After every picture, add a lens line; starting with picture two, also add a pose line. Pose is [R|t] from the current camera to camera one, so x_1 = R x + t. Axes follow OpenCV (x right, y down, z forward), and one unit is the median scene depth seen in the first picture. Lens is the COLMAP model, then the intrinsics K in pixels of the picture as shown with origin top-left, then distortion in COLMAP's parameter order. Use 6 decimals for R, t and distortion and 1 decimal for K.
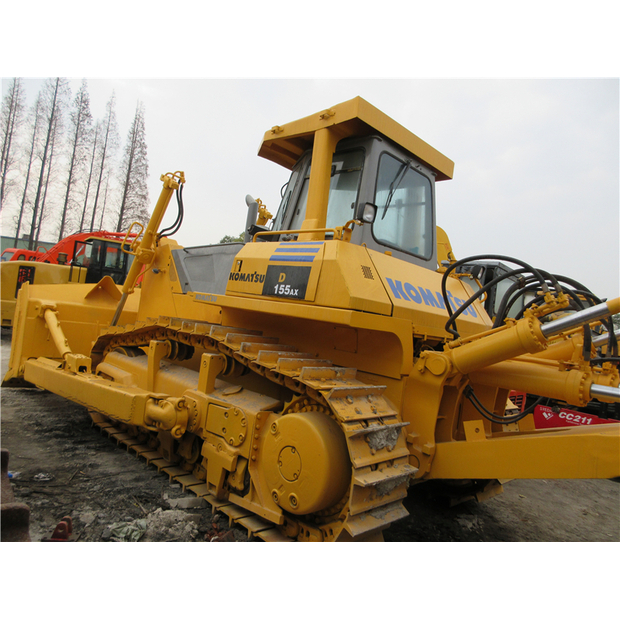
lens RADIAL K [[456.8, 0, 310.6], [0, 456.8, 306.6], [0, 0, 1]] dist [-0.006004, 0.004101]
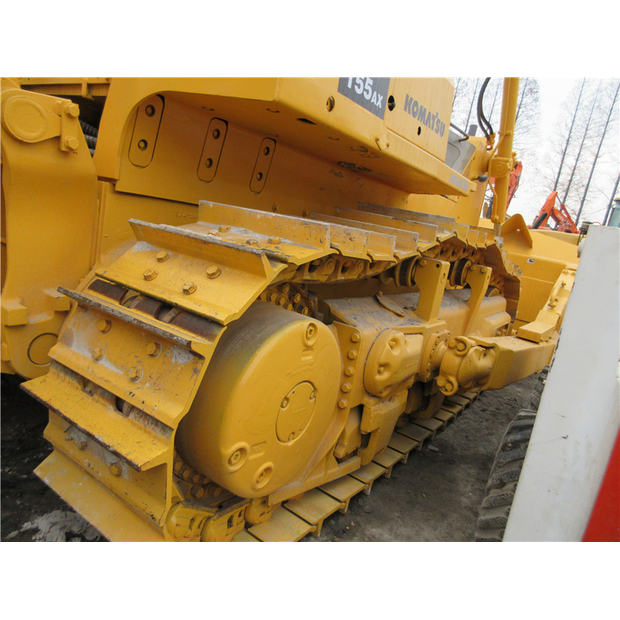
lens RADIAL K [[458.1, 0, 310.0], [0, 458.1, 310.0], [0, 0, 1]] dist [-0.003327, 0.003493]
pose [[-0.147159, -0.360085, 0.921240, -0.544321], [-0.218598, 0.920189, 0.324756, 0.033292], [-0.964655, -0.153591, -0.214128, 1.063724]]
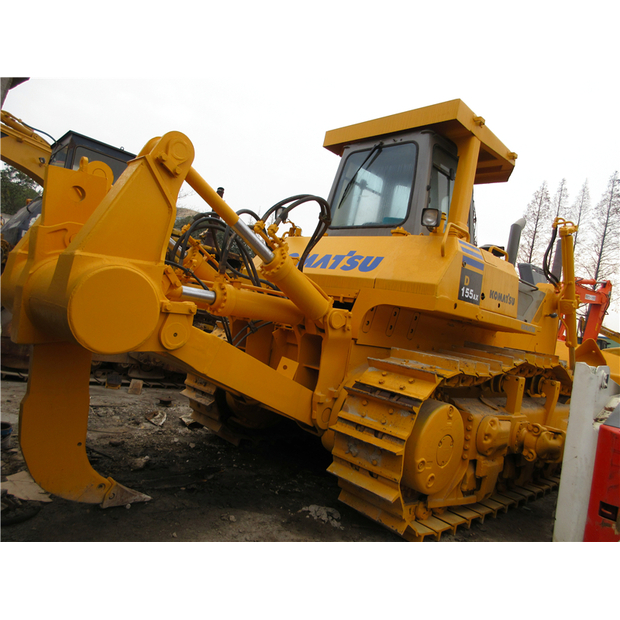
lens RADIAL K [[456.8, 0, 310.6], [0, 456.8, 306.6], [0, 0, 1]] dist [-0.006004, 0.004101]
pose [[0.032052, -0.115707, 0.992766, -1.018456], [-0.183155, 0.975777, 0.119640, -0.062003], [-0.982561, -0.185665, 0.010083, 1.261312]]
